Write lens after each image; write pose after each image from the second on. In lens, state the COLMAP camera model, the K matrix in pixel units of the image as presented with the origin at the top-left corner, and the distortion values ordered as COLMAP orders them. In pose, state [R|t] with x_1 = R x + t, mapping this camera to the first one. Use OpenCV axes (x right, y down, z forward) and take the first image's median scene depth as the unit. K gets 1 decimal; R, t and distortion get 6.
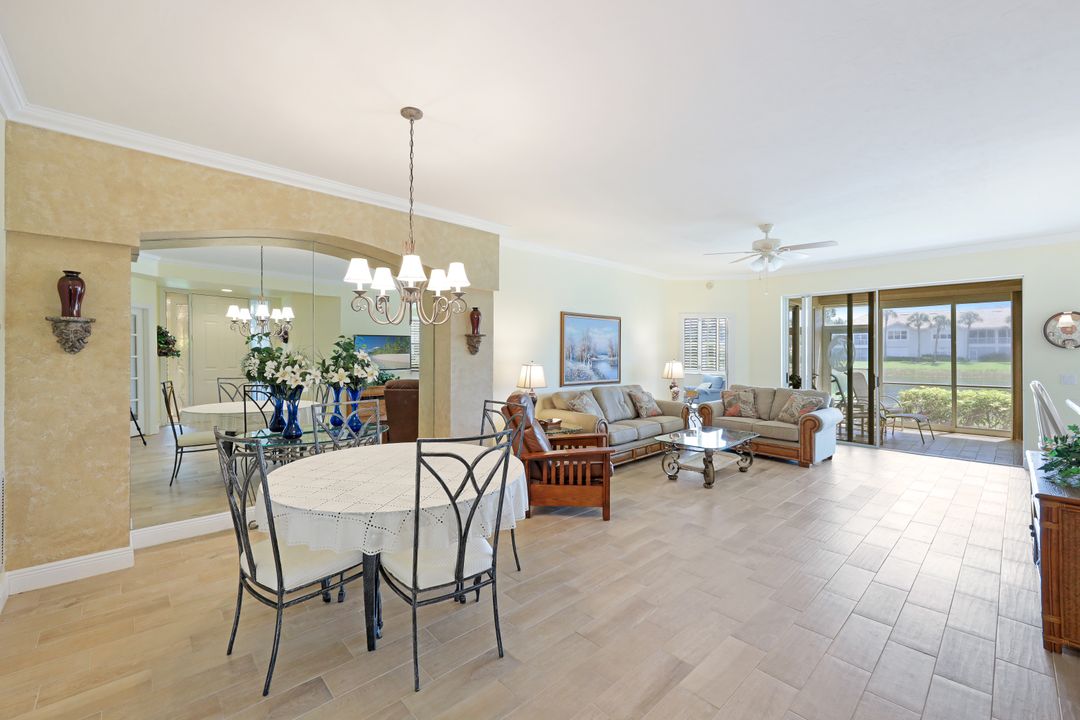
lens RADIAL K [[445.6, 0, 534.3], [0, 445.6, 353.4], [0, 0, 1]] dist [0.000458, -0.000083]
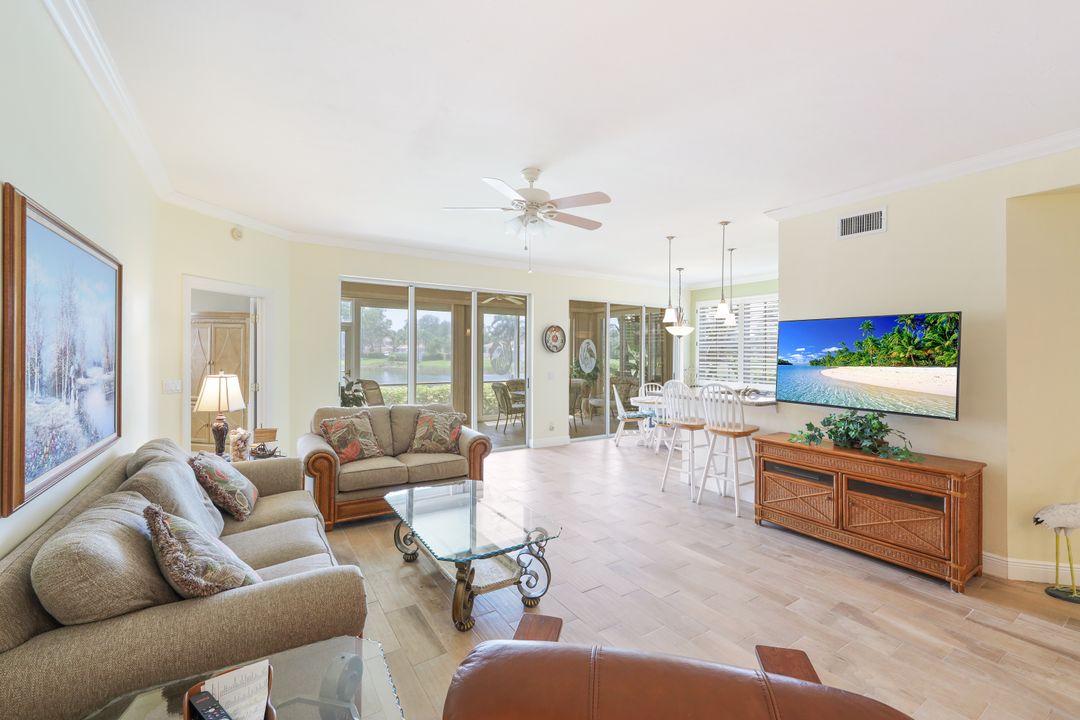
lens RADIAL K [[439.2, 0, 526.6], [0, 439.2, 354.3], [0, 0, 1]] dist [0.000061, -0.000101]
pose [[0.181026, -0.002706, 0.983475, -0.109538], [-0.008207, 0.999957, 0.004262, -0.008918], [-0.983444, -0.008843, 0.180996, 0.754410]]
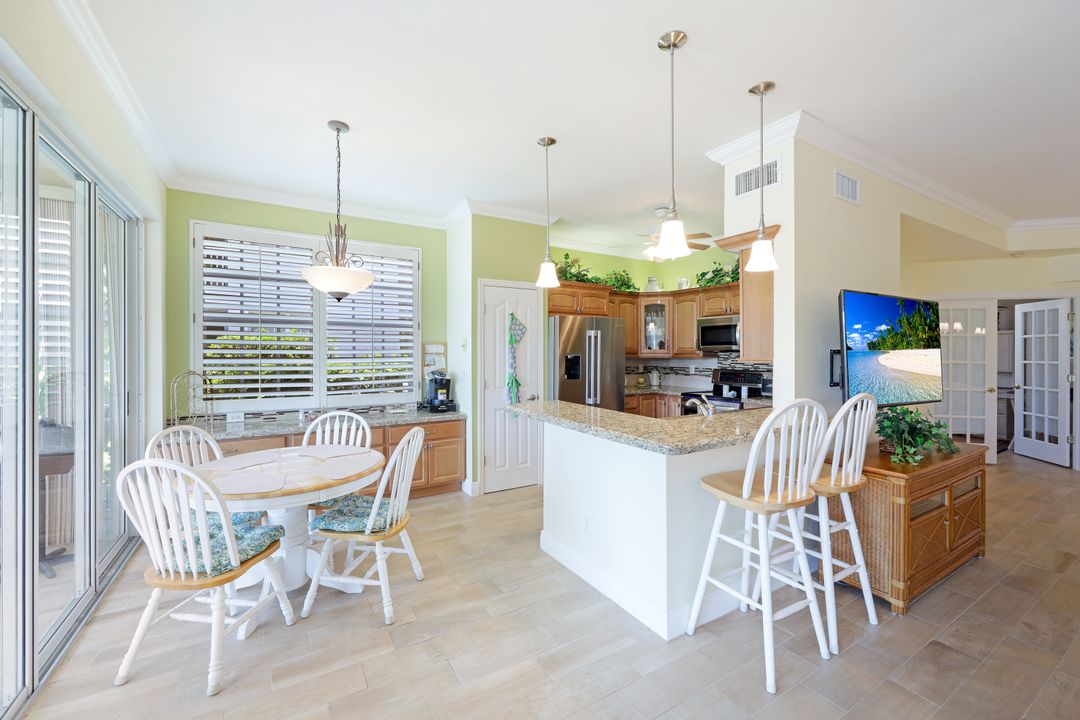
lens RADIAL K [[450.4, 0, 554.6], [0, 450.4, 350.8], [0, 0, 1]] dist [0.002002, 0.000181]
pose [[-0.983376, -0.005110, 0.181509, 0.836485], [-0.005103, 0.999987, 0.000503, 0.008428], [-0.181509, -0.000432, -0.983389, 0.991598]]
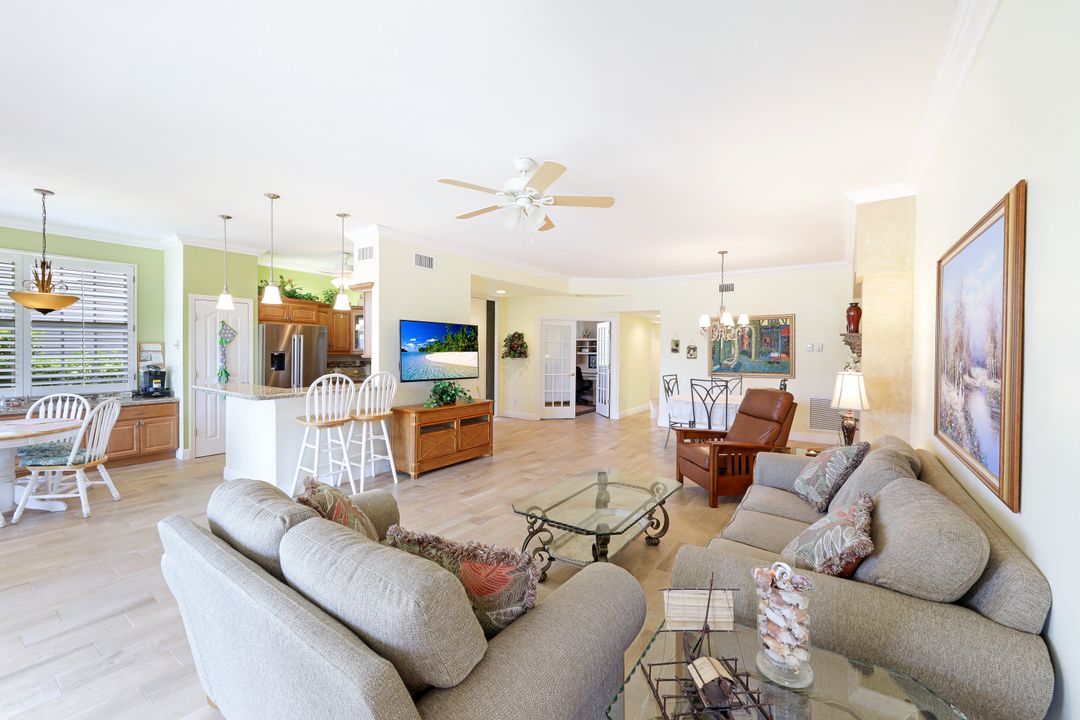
lens RADIAL K [[443.7, 0, 548.5], [0, 443.7, 352.6], [0, 0, 1]] dist [-0.000408, 0.000175]
pose [[-0.976416, -0.011837, -0.215573, 0.535479], [-0.013973, 0.999867, 0.008387, -0.002646], [0.215445, 0.011201, -0.976452, 1.400198]]
